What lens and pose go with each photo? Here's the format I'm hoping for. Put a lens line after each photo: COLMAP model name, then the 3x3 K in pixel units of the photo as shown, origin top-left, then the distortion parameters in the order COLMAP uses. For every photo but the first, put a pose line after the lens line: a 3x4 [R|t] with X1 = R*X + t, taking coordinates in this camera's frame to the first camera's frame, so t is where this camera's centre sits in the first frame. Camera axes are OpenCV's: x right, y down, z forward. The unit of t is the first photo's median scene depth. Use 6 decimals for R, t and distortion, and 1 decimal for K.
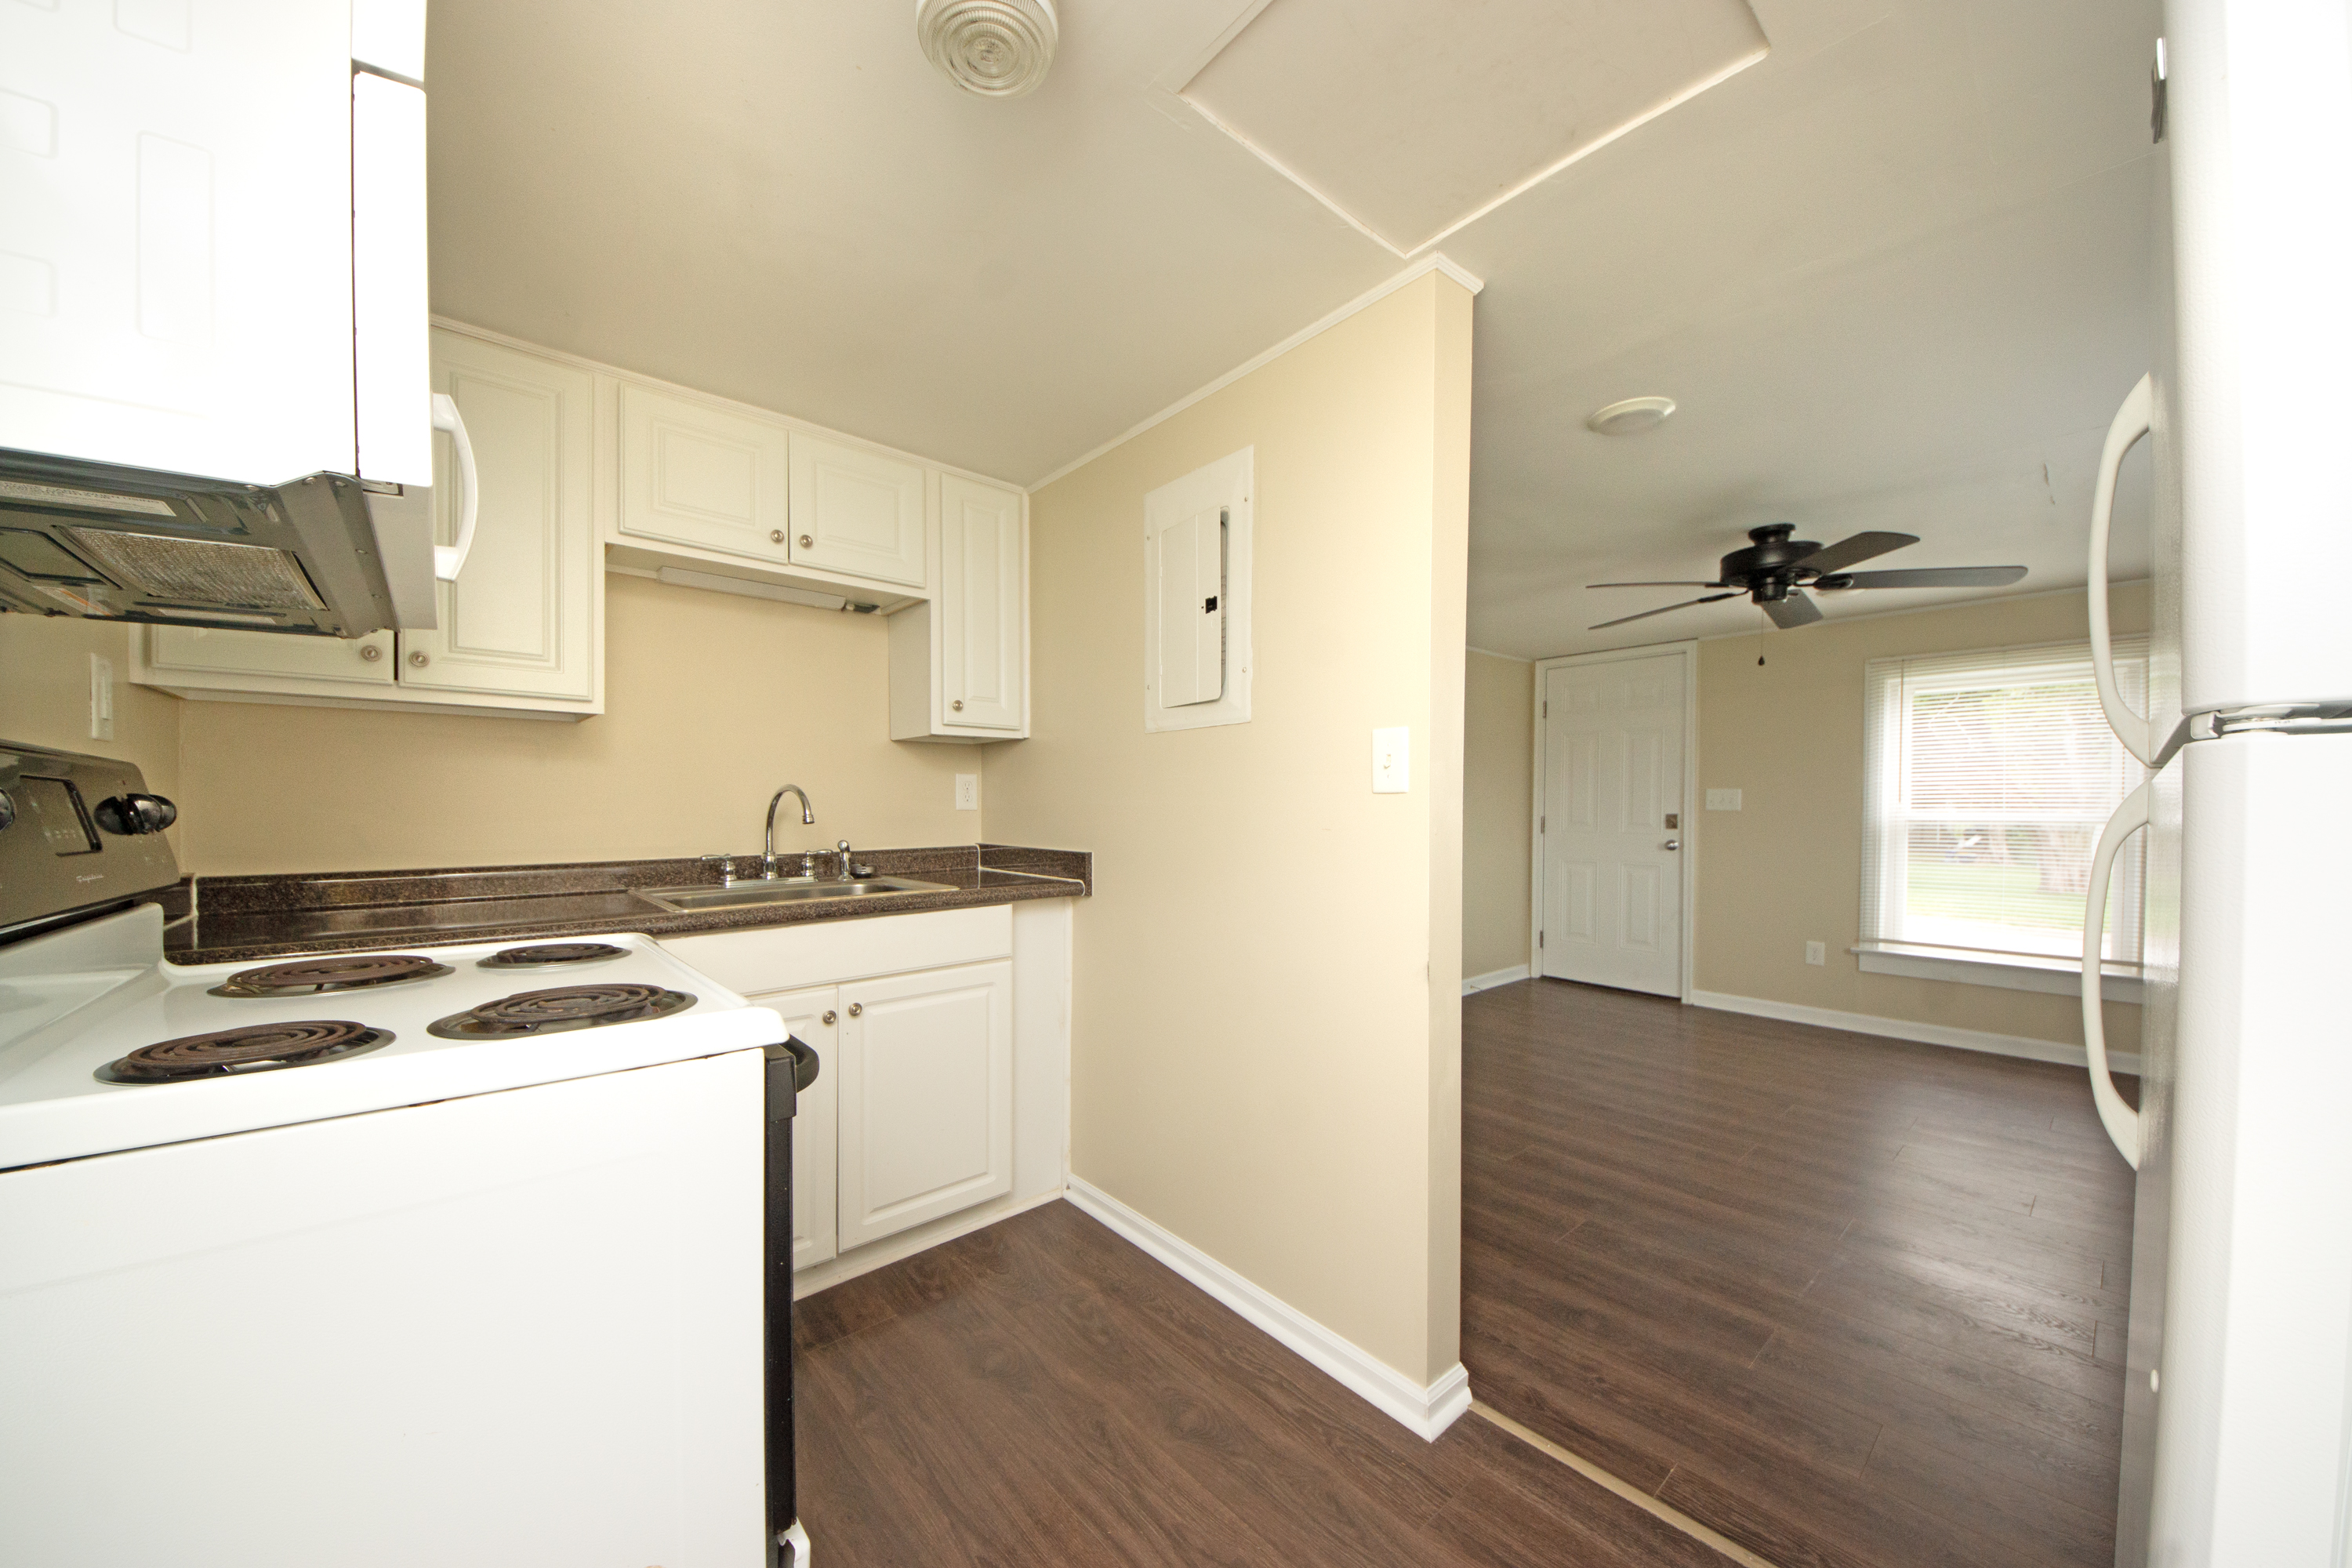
lens RADIAL K [[832.6, 0, 1160.9], [0, 832.6, 818.7], [0, 0, 1]] dist [0.040344, -0.026344]
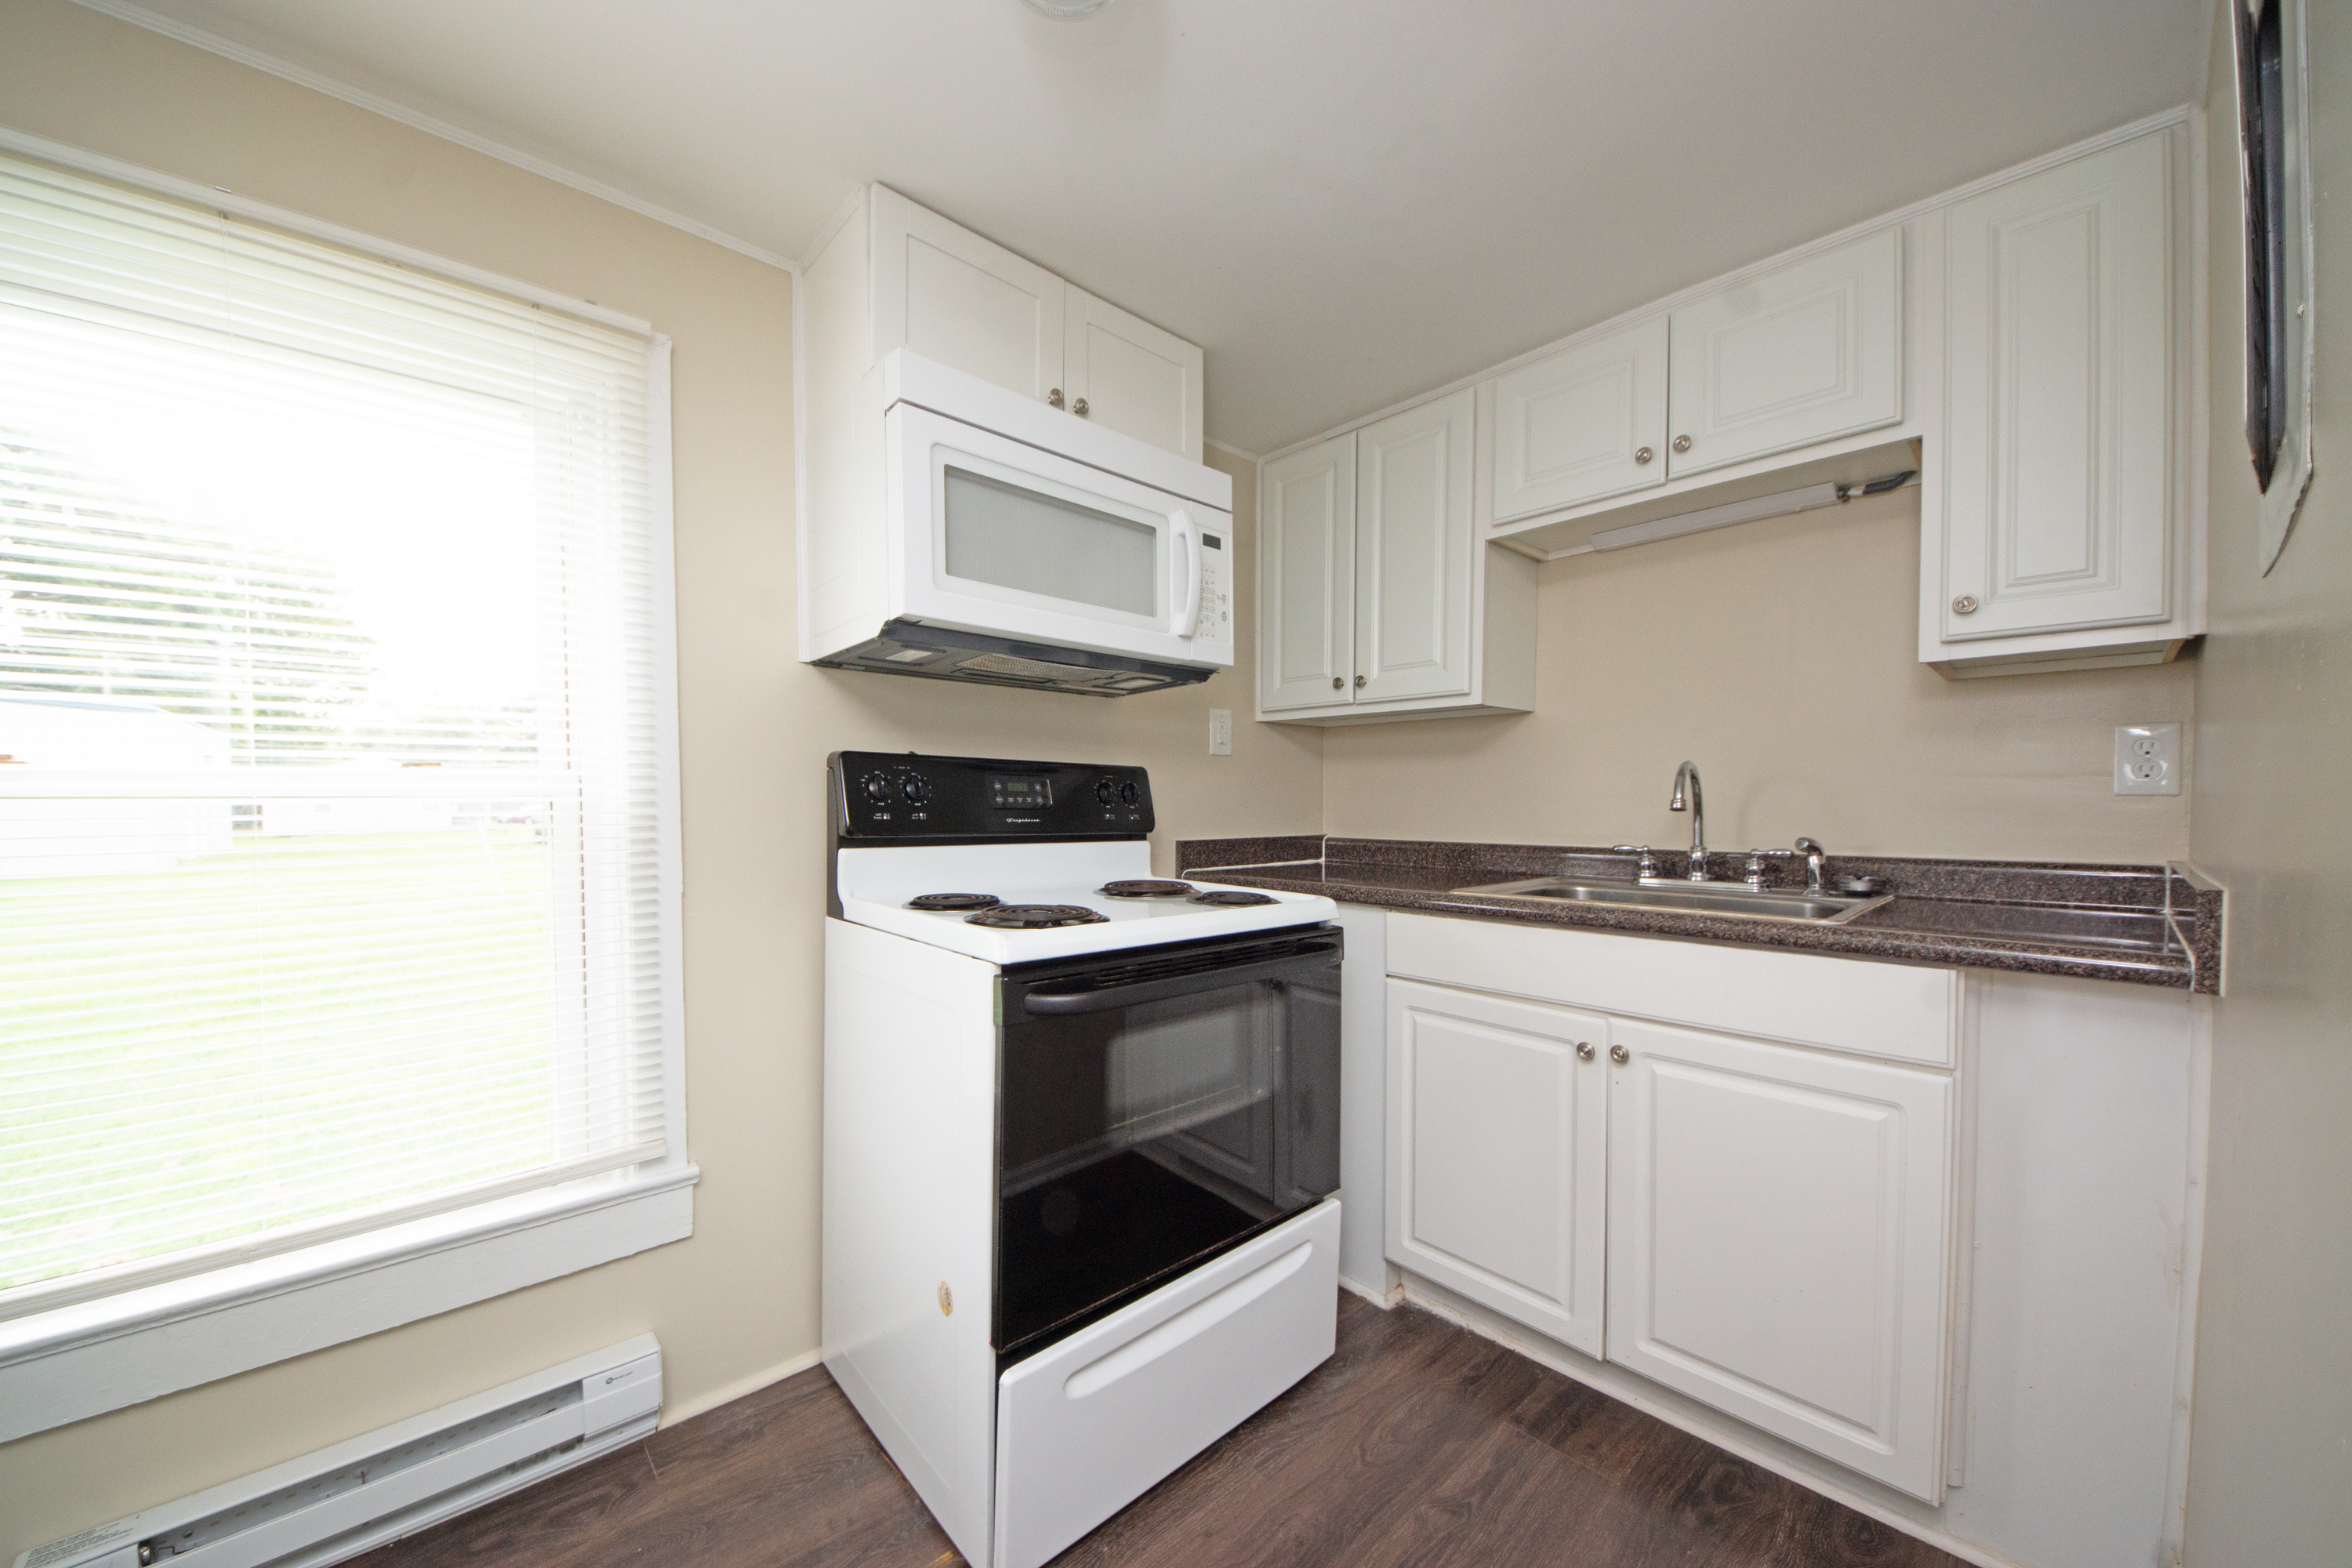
lens RADIAL K [[832.6, 0, 1160.9], [0, 832.6, 818.7], [0, 0, 1]] dist [0.040344, -0.026344]
pose [[0.024608, 0.021118, -0.999474, 0.336342], [-0.019574, 0.999595, 0.020639, 0.006589], [0.999506, 0.019055, 0.025011, 0.494464]]
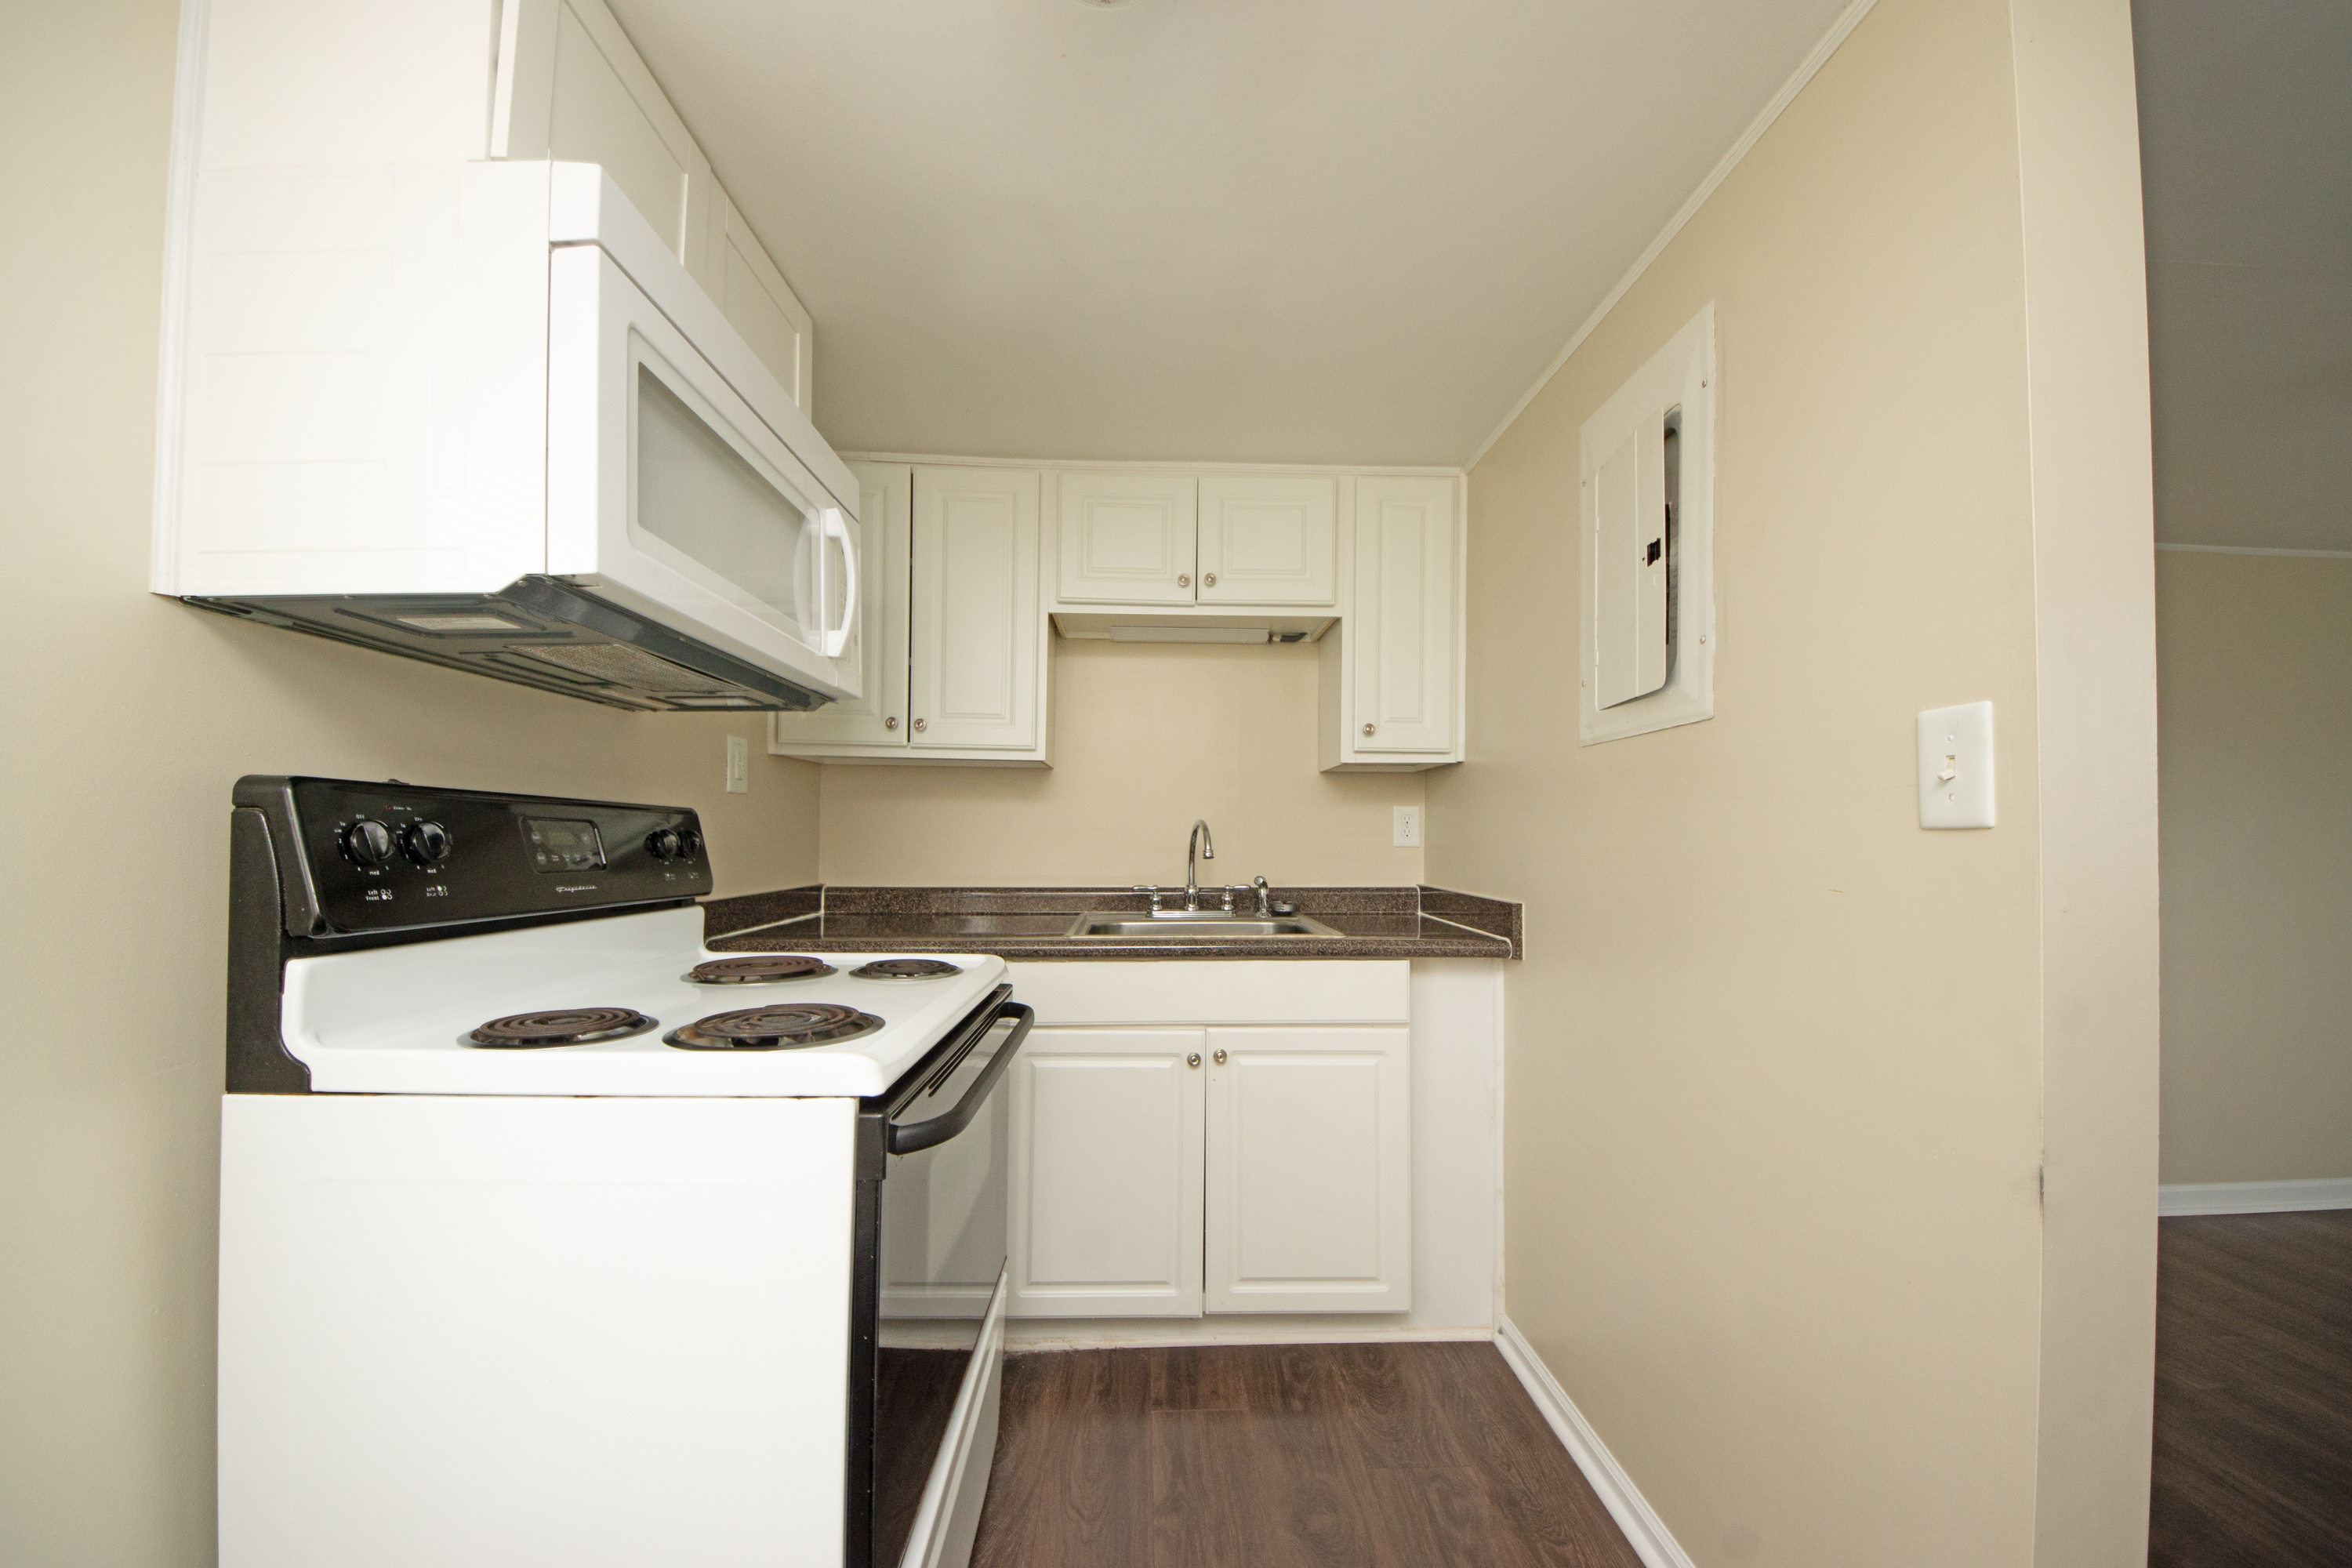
lens RADIAL K [[832.6, 0, 1160.9], [0, 832.6, 818.7], [0, 0, 1]] dist [0.040344, -0.026344]
pose [[0.773107, -0.007761, -0.634228, 0.163052], [-0.018289, 0.999237, -0.034521, -0.005936], [0.634012, 0.038288, 0.772375, 0.190714]]
